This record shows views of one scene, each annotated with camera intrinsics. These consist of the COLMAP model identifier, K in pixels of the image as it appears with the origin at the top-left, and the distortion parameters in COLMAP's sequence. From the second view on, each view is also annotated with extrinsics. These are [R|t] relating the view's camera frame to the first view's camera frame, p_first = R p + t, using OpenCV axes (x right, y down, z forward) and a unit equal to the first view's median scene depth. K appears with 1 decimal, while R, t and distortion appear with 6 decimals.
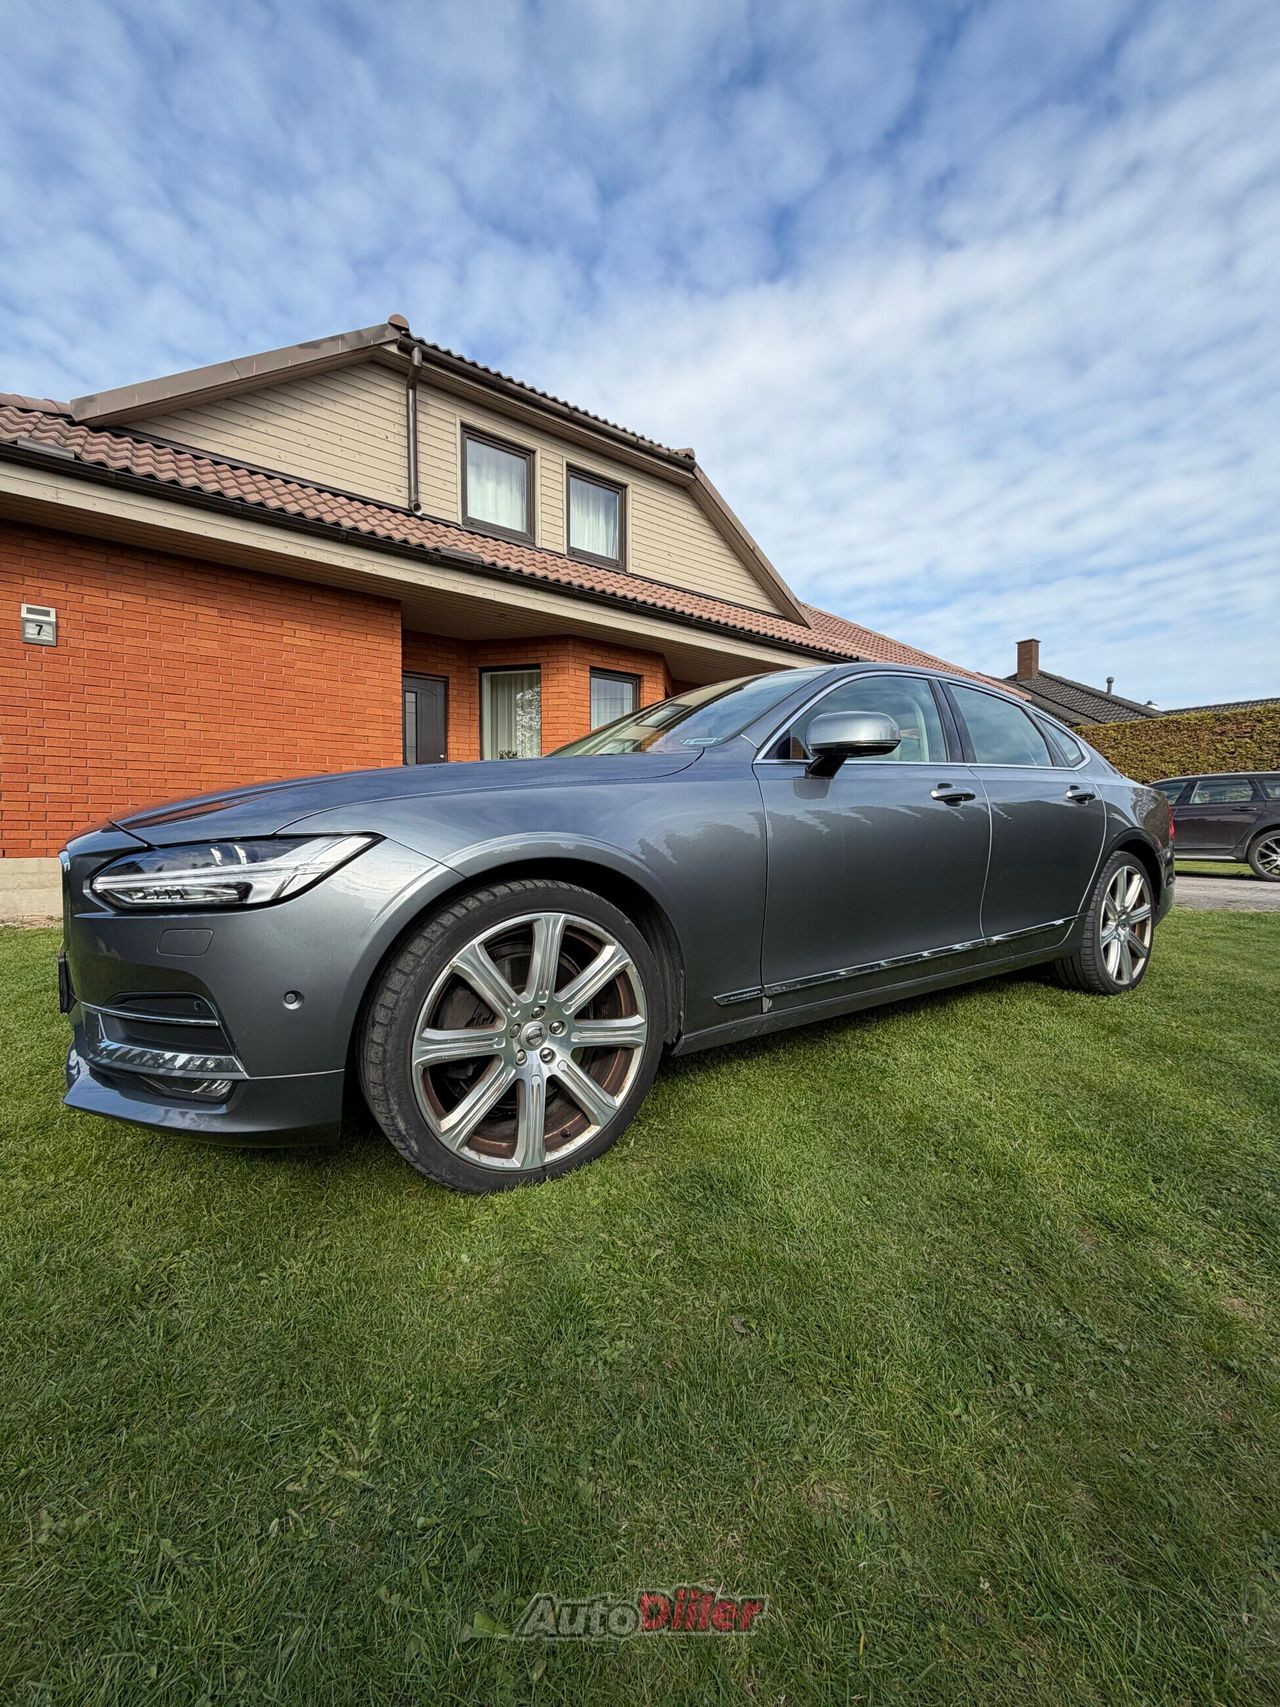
lens RADIAL K [[675.8, 0, 640.0], [0, 675.8, 853.5], [0, 0, 1]] dist [-0.000765, 0.000086]
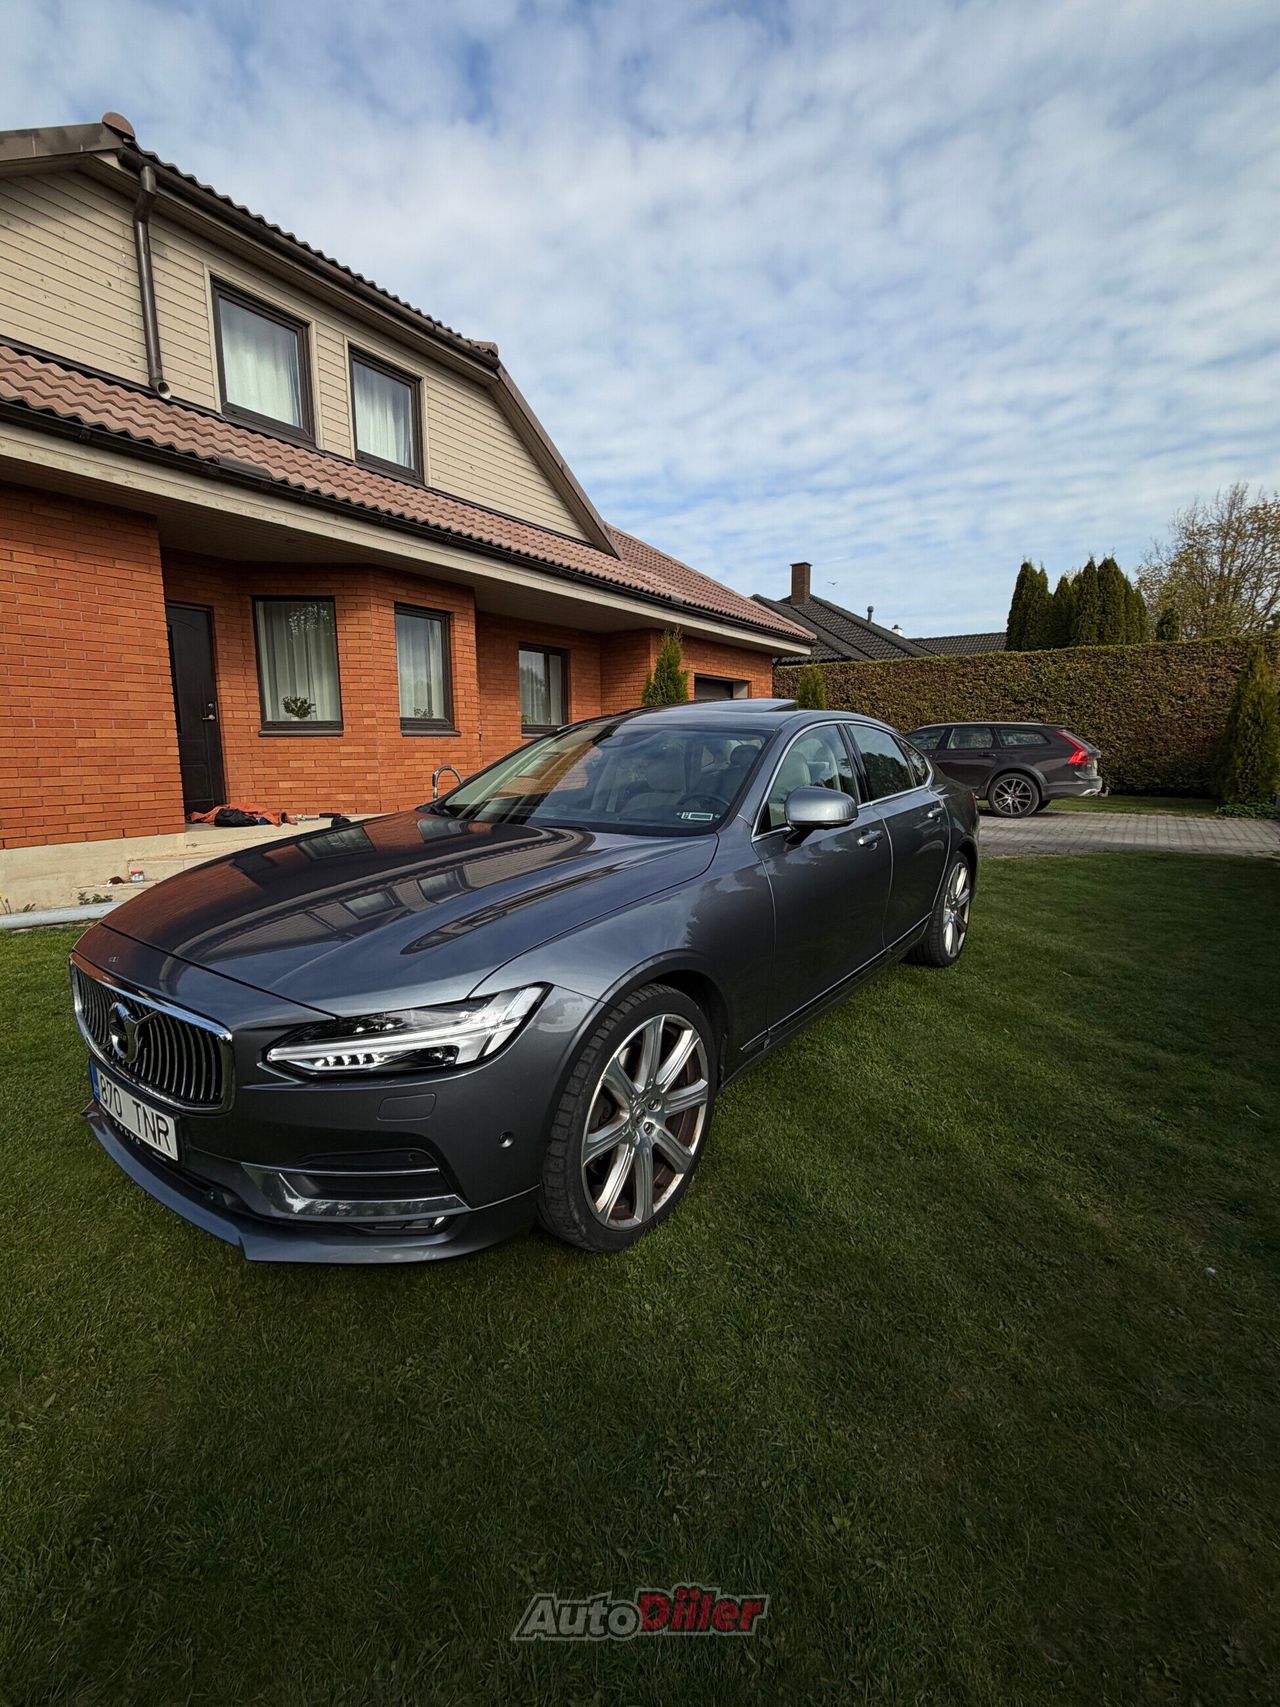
lens RADIAL K [[743.7, 0, 640.0], [0, 743.7, 853.5], [0, 0, 1]] dist [0.000786, -0.000797]
pose [[0.946933, -0.051937, 0.317207, -0.104599], [0.016432, 0.993391, 0.113596, -0.064907], [-0.321010, -0.102356, 0.941528, -0.037198]]
